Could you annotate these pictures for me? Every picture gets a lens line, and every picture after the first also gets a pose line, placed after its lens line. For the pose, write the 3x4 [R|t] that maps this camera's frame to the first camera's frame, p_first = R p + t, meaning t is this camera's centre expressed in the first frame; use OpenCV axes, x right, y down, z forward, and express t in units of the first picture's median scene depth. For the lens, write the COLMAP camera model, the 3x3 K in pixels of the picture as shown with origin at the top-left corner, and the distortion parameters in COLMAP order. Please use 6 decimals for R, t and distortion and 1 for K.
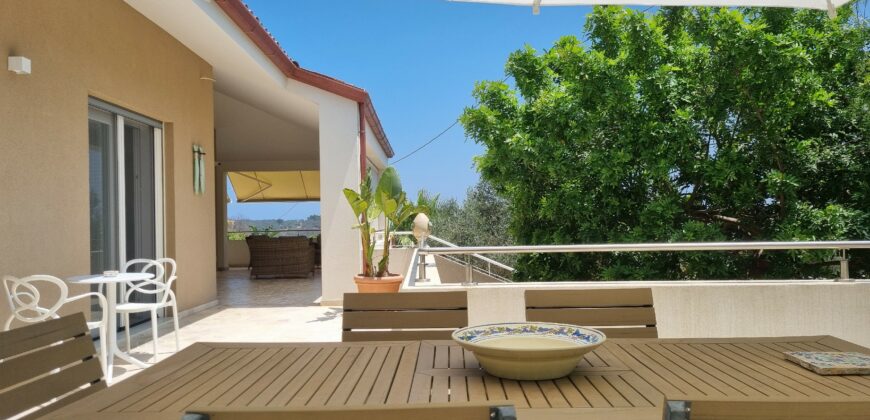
lens RADIAL K [[647.7, 0, 435.0], [0, 647.7, 210.0], [0, 0, 1]] dist [0.039856, -0.002601]
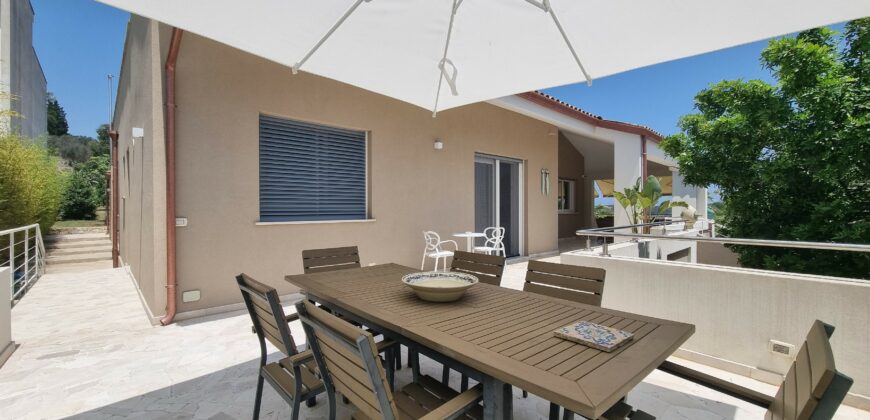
lens RADIAL K [[353.9, 0, 435.0], [0, 353.9, 210.0], [0, 0, 1]] dist [-0.001088, -0.000282]
pose [[0.676621, 0.019952, -0.736061, 0.282440], [0.001246, 0.999600, 0.028241, -0.014381], [0.736331, -0.020026, 0.676325, 0.076313]]
